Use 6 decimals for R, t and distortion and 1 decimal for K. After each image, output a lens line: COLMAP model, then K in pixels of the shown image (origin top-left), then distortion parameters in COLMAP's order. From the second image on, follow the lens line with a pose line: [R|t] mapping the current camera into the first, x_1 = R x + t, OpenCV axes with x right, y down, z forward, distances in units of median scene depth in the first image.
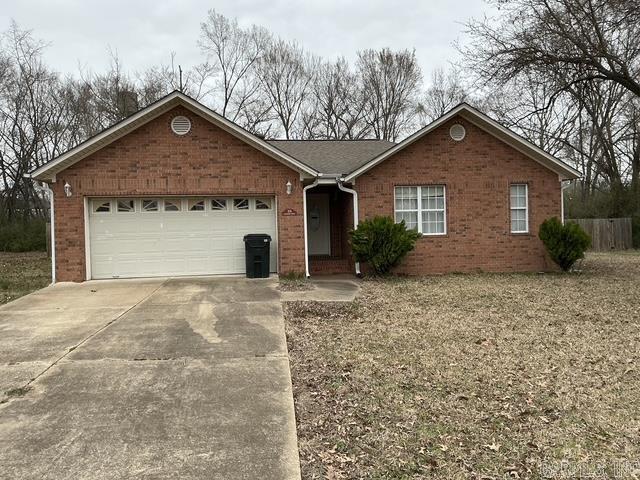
lens RADIAL K [[538.2, 0, 319.9], [0, 538.2, 240.2], [0, 0, 1]] dist [0.098825, -0.202973]
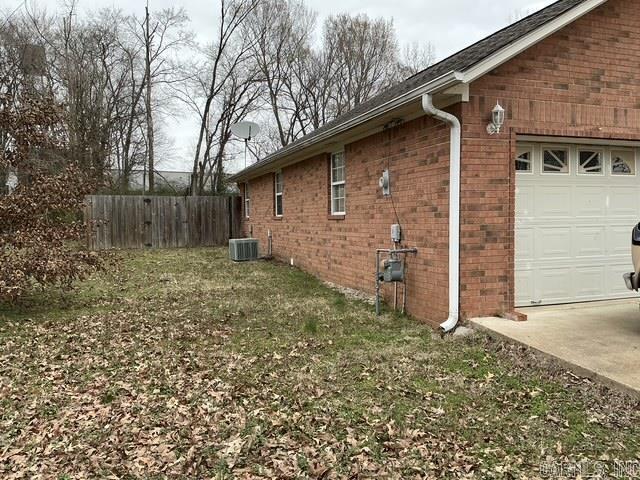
lens RADIAL K [[538.2, 0, 320.2], [0, 538.2, 238.8], [0, 0, 1]] dist [0.098825, -0.202973]
pose [[0.976712, 0.005703, 0.214479, -0.691903], [-0.011388, 0.999616, 0.025280, -0.001384], [-0.214253, -0.027134, 0.976401, 0.569086]]
